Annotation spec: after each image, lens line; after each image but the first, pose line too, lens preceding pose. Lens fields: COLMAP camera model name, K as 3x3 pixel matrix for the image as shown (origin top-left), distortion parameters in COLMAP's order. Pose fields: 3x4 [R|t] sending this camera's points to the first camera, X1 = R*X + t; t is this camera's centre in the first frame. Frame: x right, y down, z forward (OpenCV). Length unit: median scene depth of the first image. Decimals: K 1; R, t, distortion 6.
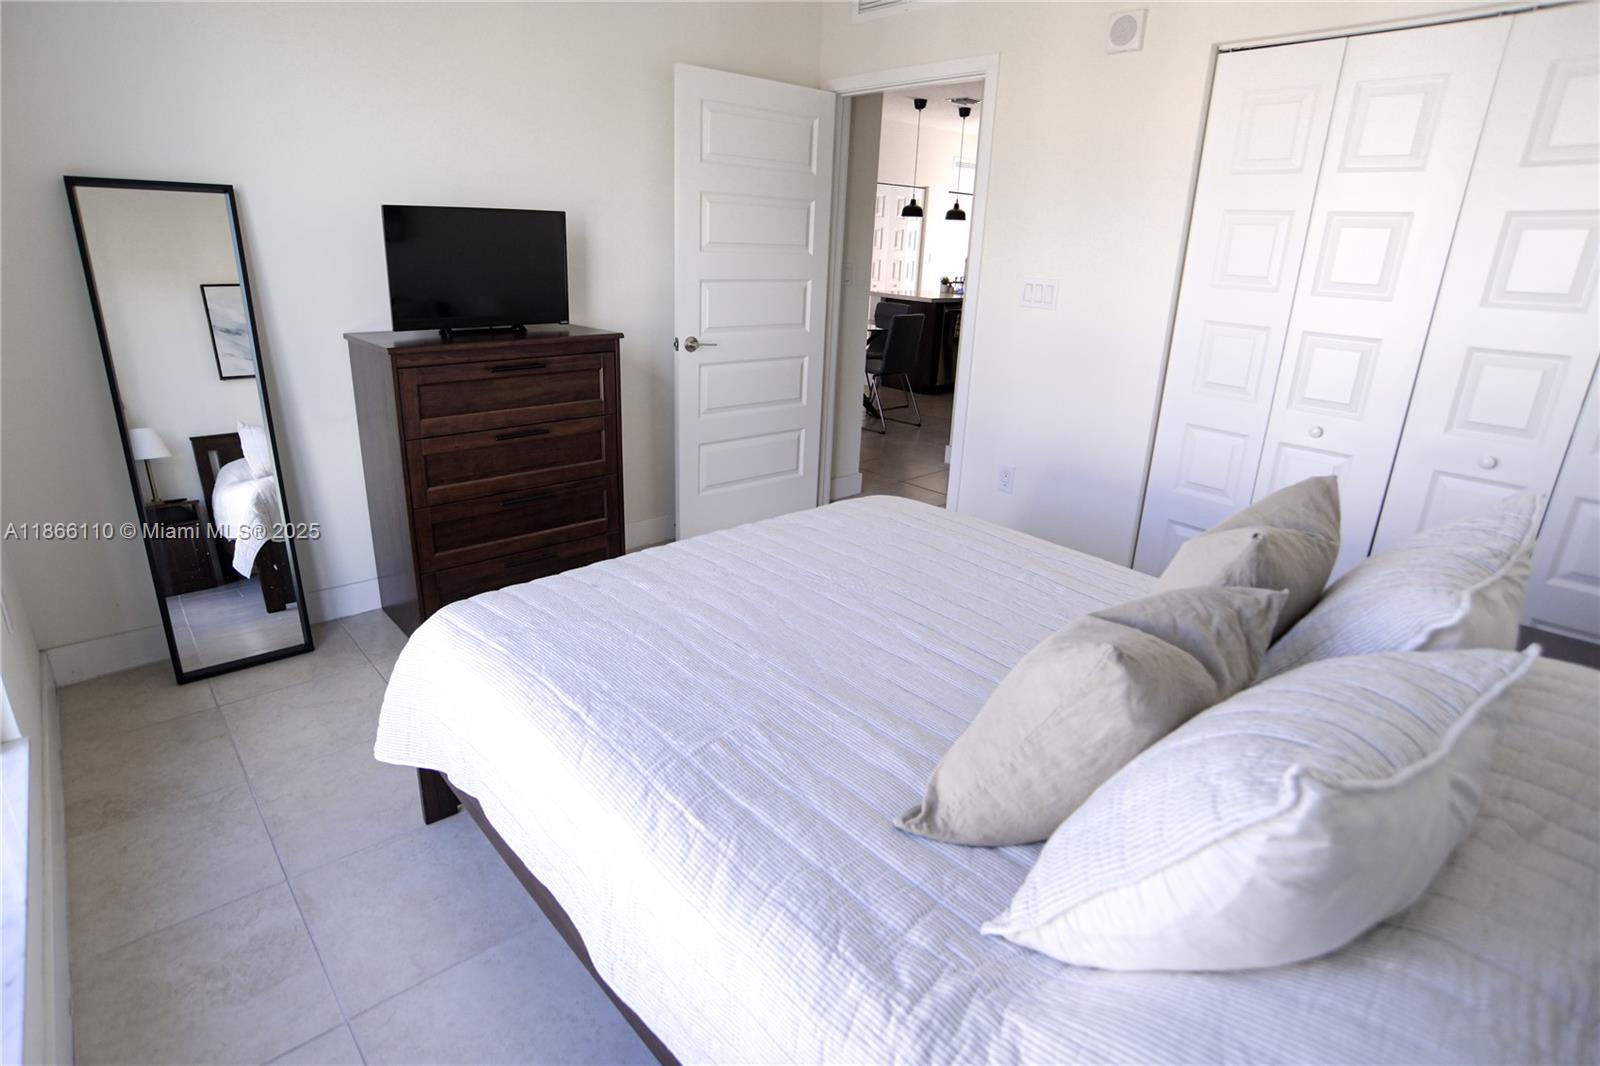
lens RADIAL K [[840.4, 0, 787.2], [0, 840.4, 526.2], [0, 0, 1]] dist [-0.115202, 0.062375]
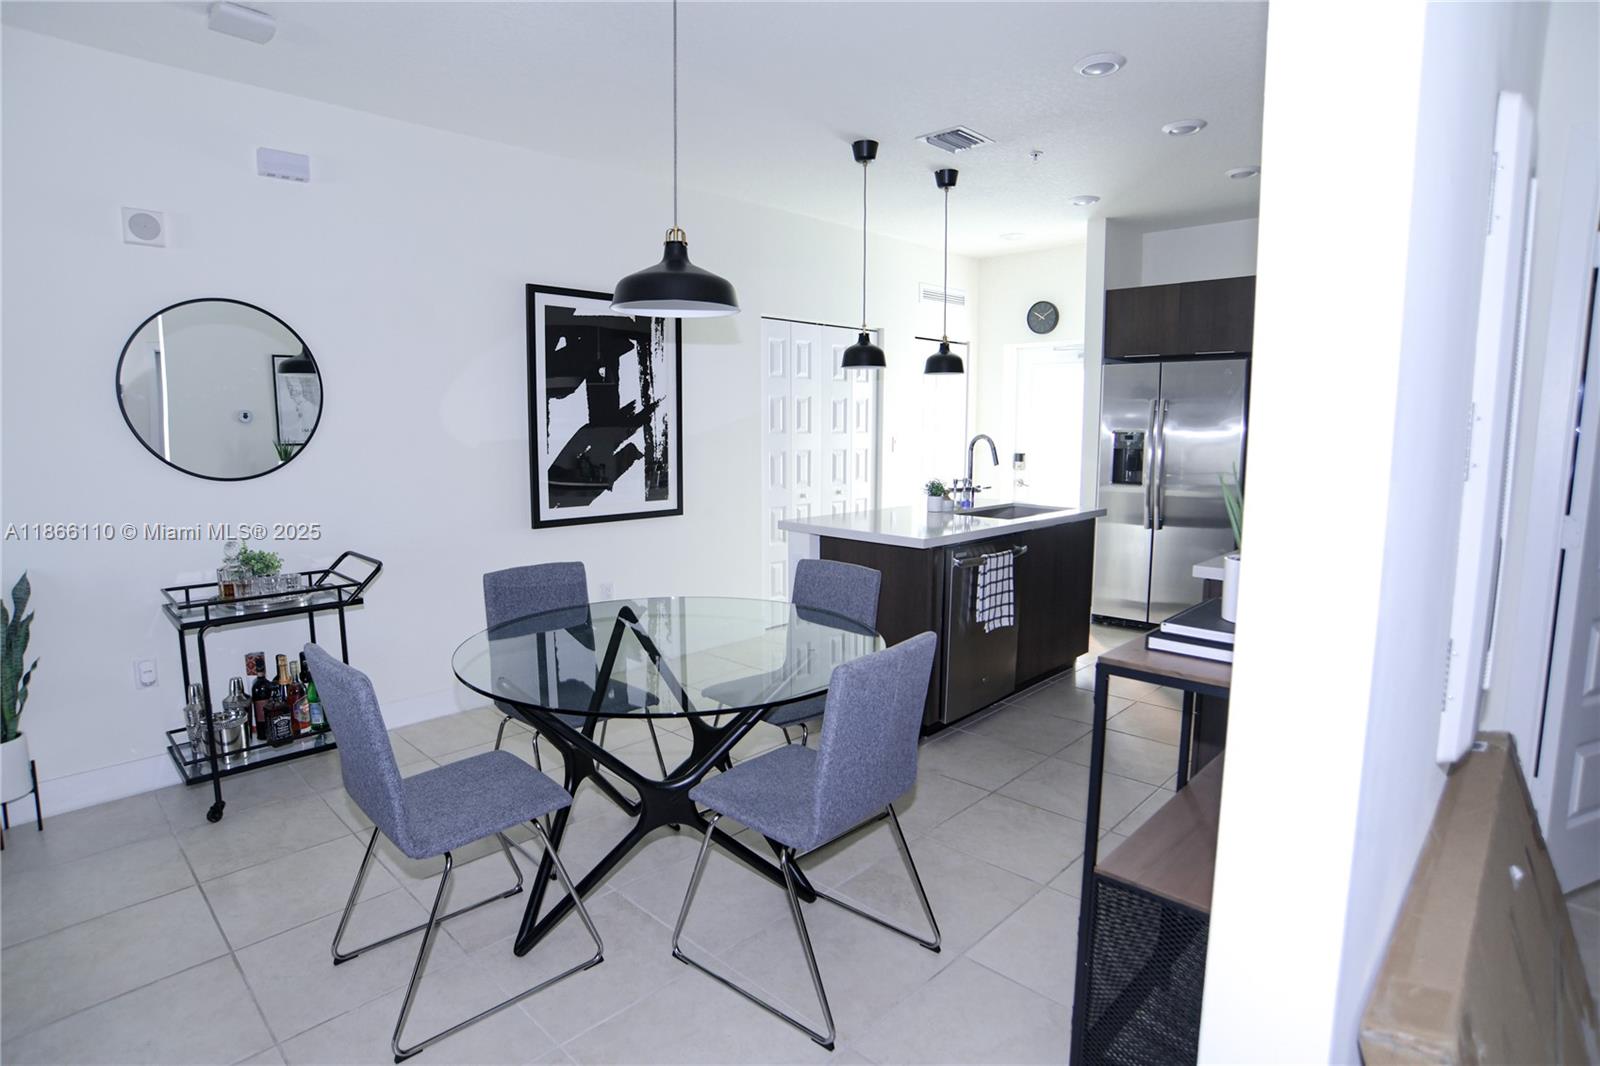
lens RADIAL K [[840.4, 0, 787.2], [0, 840.4, 526.2], [0, 0, 1]] dist [-0.115202, 0.062375]
pose [[0.997104, -0.043424, 0.062436, 0.066882], [0.055595, 0.976381, -0.208782, -0.171109], [-0.051895, 0.211649, 0.975967, 0.508903]]
